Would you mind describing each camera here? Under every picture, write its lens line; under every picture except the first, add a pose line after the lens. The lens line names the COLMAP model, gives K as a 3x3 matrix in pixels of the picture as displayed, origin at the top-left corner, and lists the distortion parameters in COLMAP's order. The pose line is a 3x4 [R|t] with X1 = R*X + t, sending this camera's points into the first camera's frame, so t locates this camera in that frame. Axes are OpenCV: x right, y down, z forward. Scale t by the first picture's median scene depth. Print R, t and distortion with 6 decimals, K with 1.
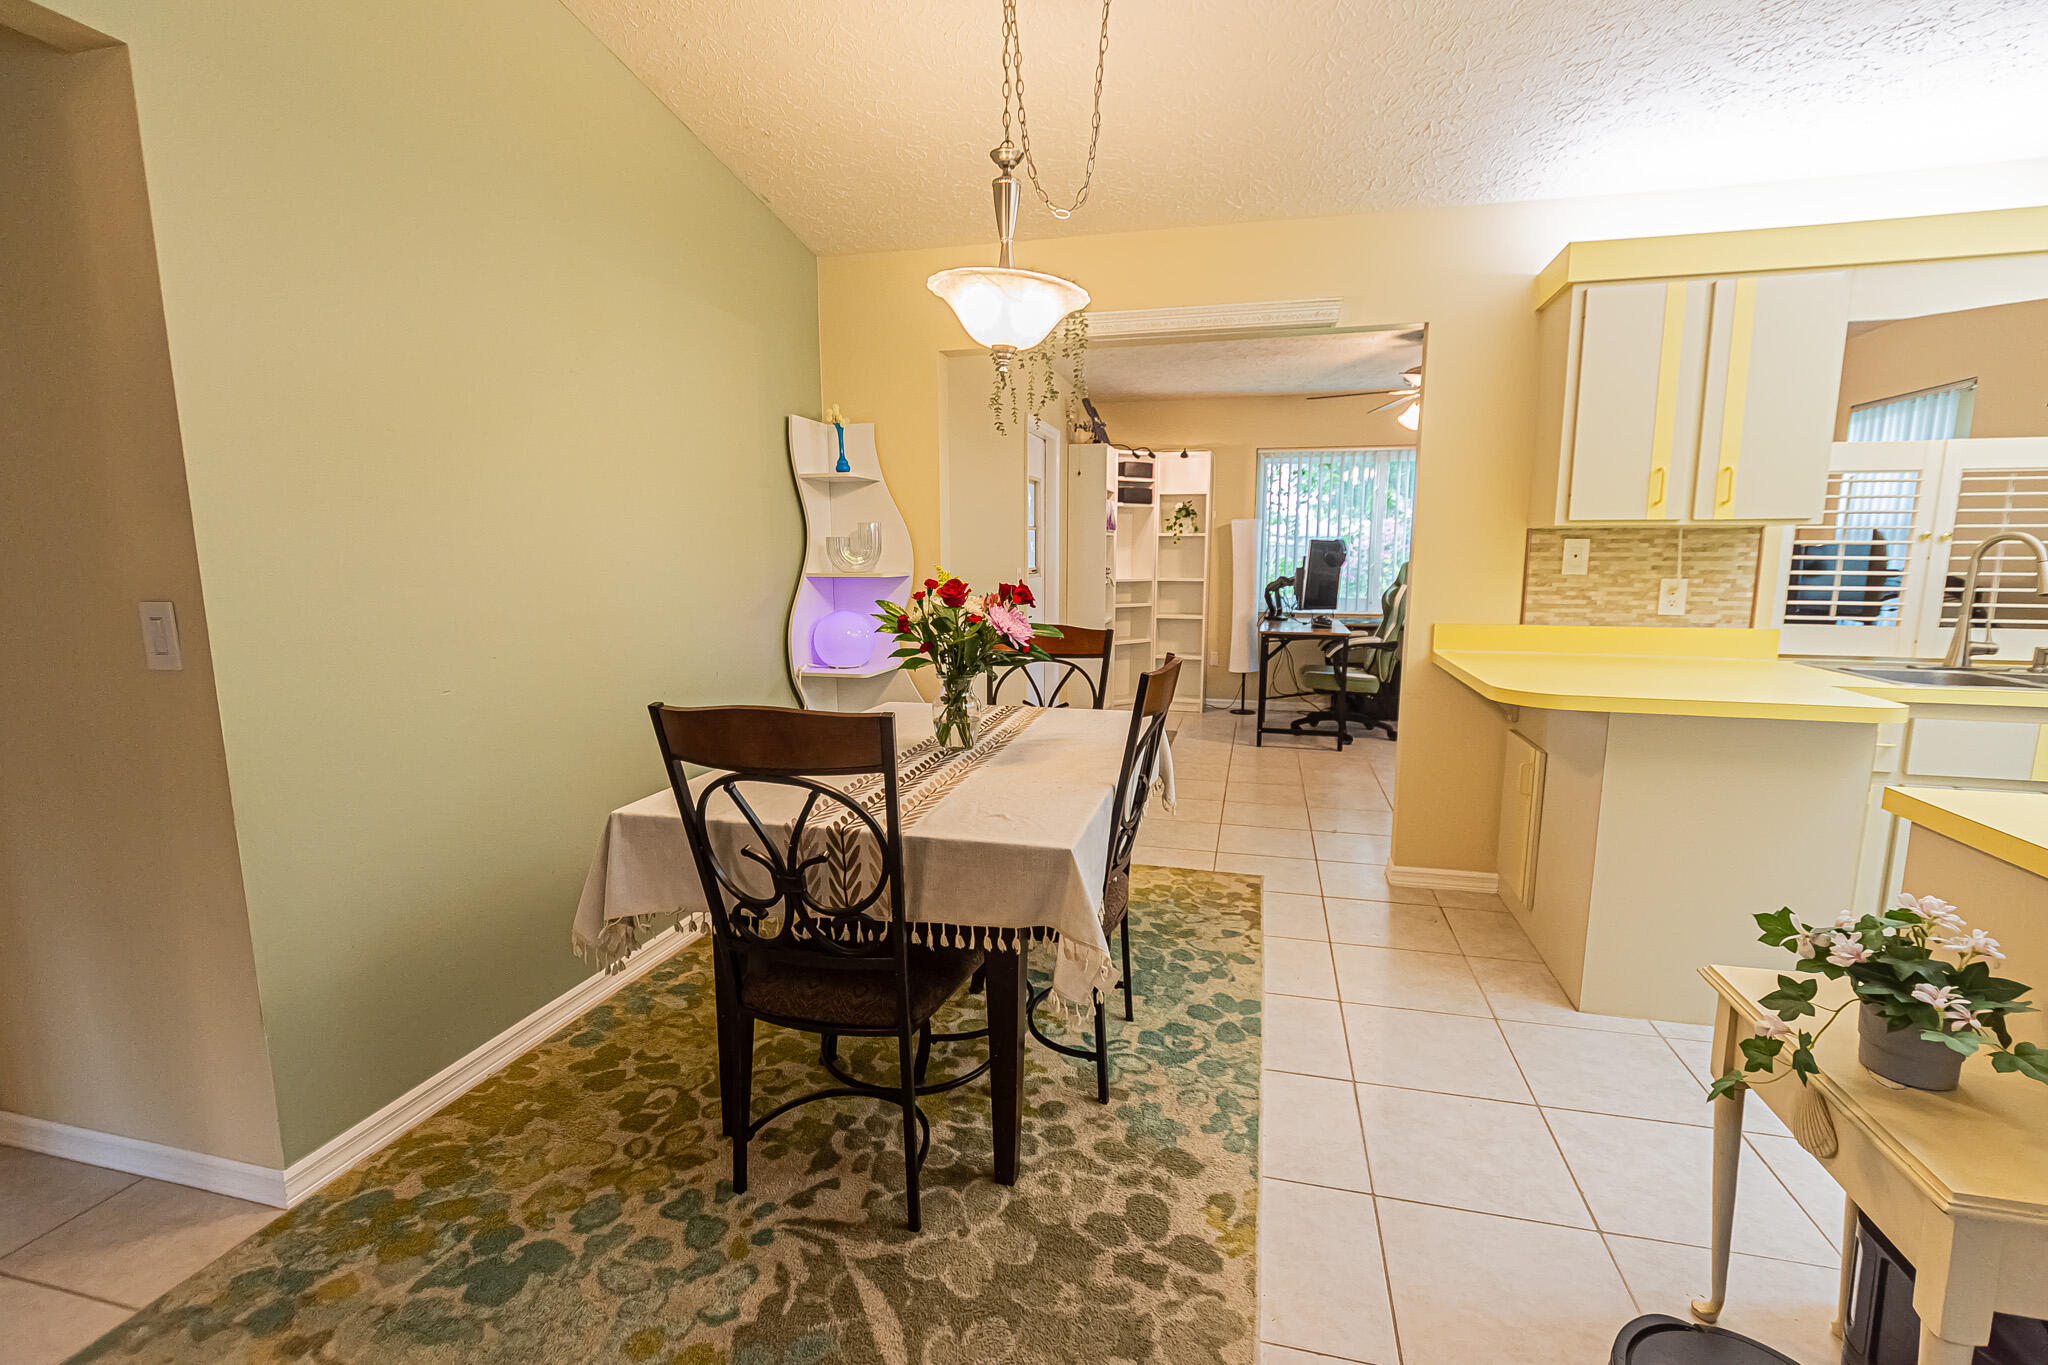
lens RADIAL K [[899.3, 0, 1028.6], [0, 899.3, 683.2], [0, 0, 1]] dist [0.000534, 0.000016]
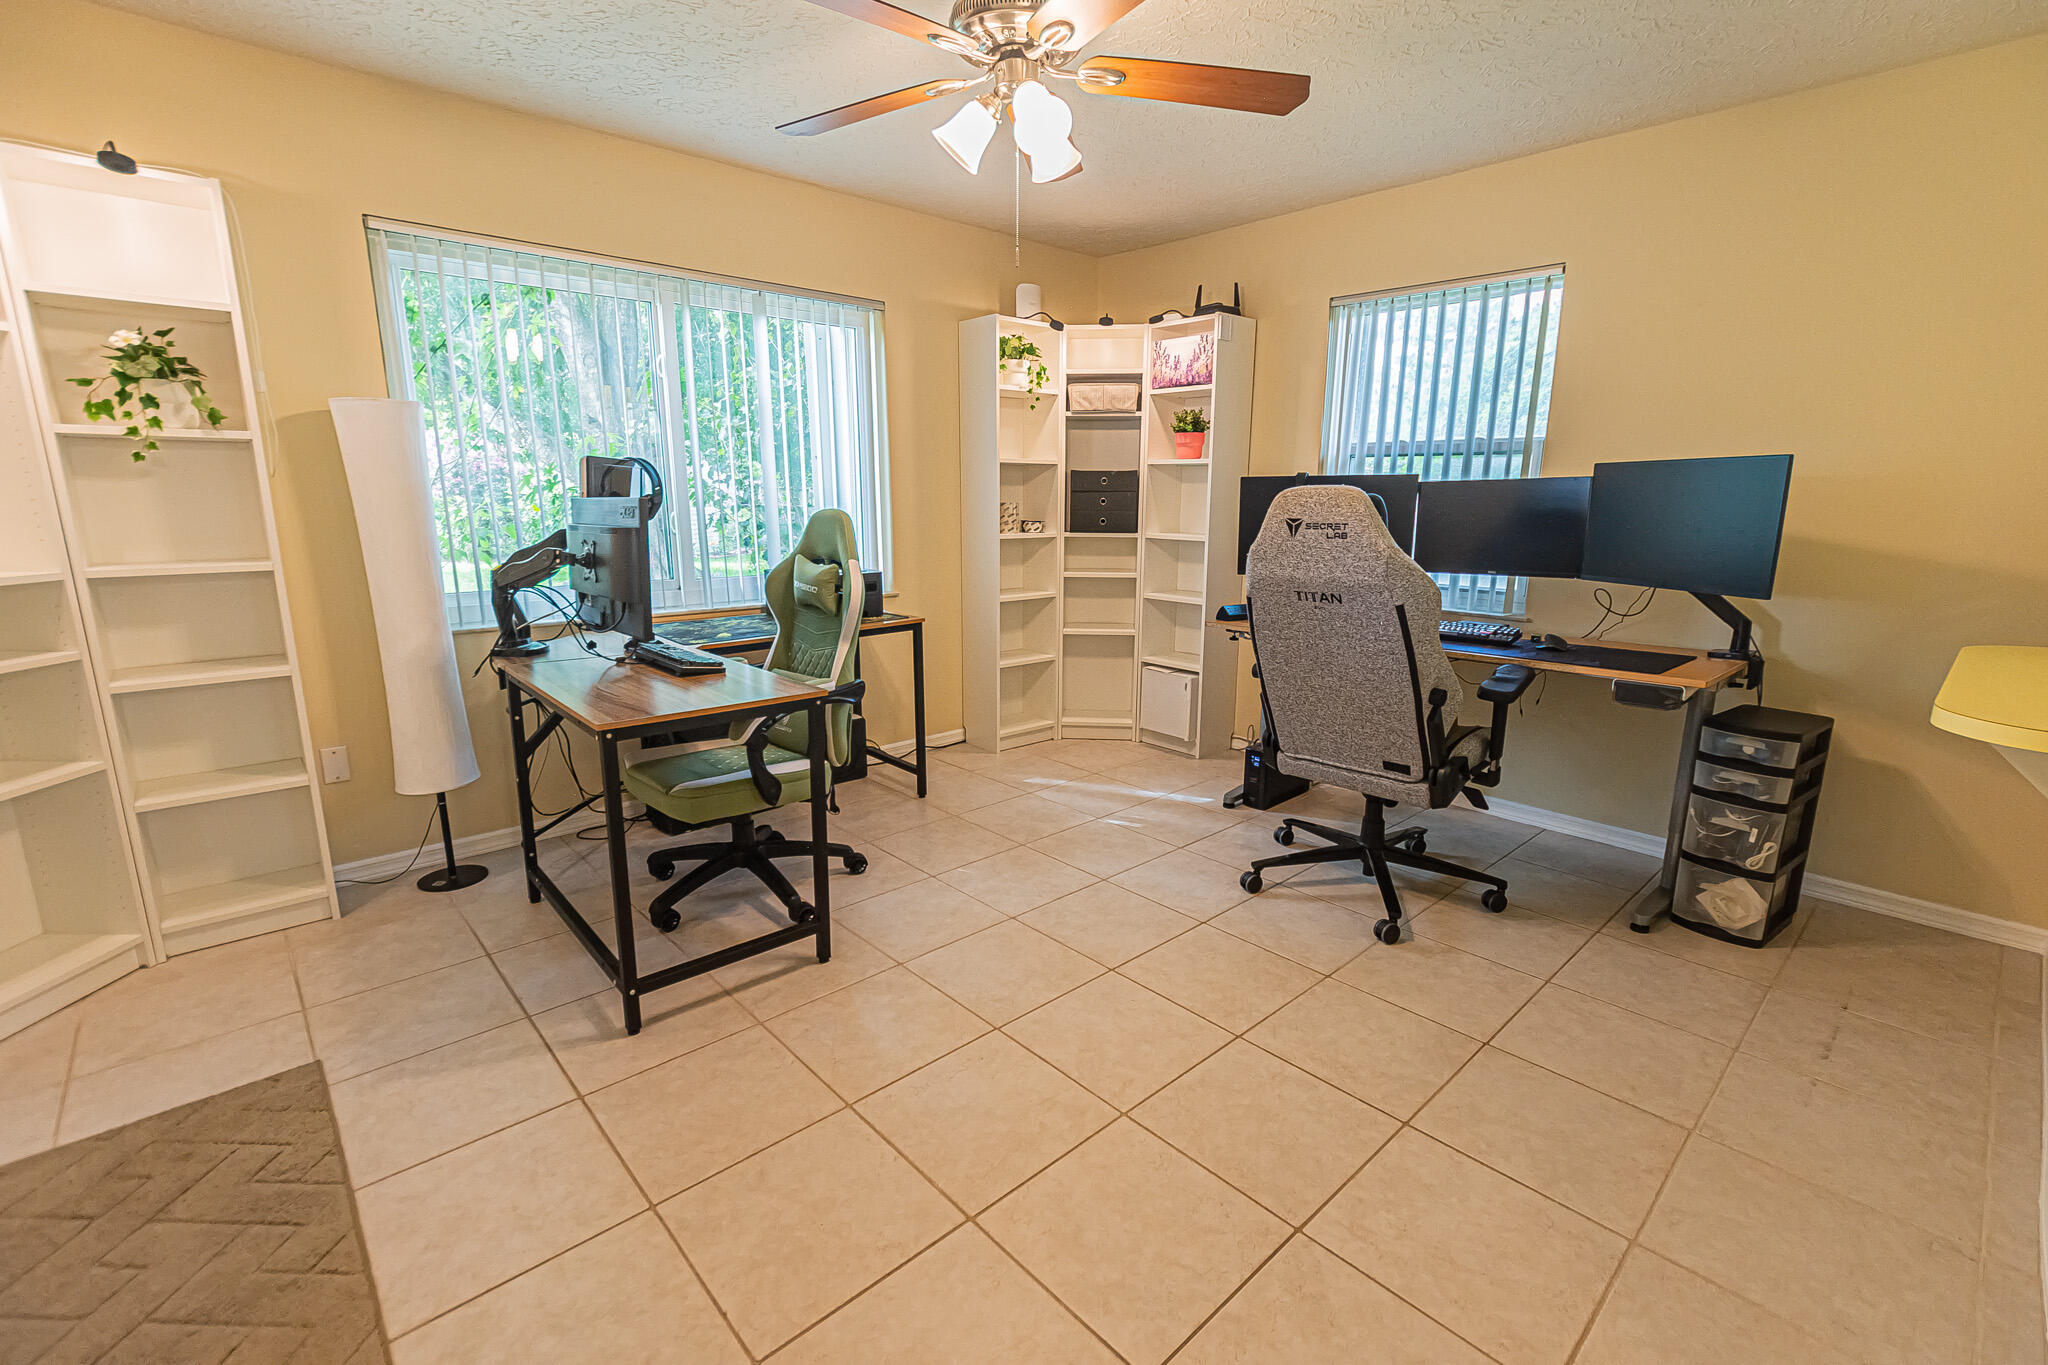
lens RADIAL K [[899.3, 0, 1029.2], [0, 899.3, 684.8], [0, 0, 1]] dist [0.000534, 0.000016]
pose [[0.544065, -0.176644, 0.820238, 0.058594], [0.116602, 0.984019, 0.134573, -0.082466], [-0.830902, 0.022425, 0.555967, 0.559212]]
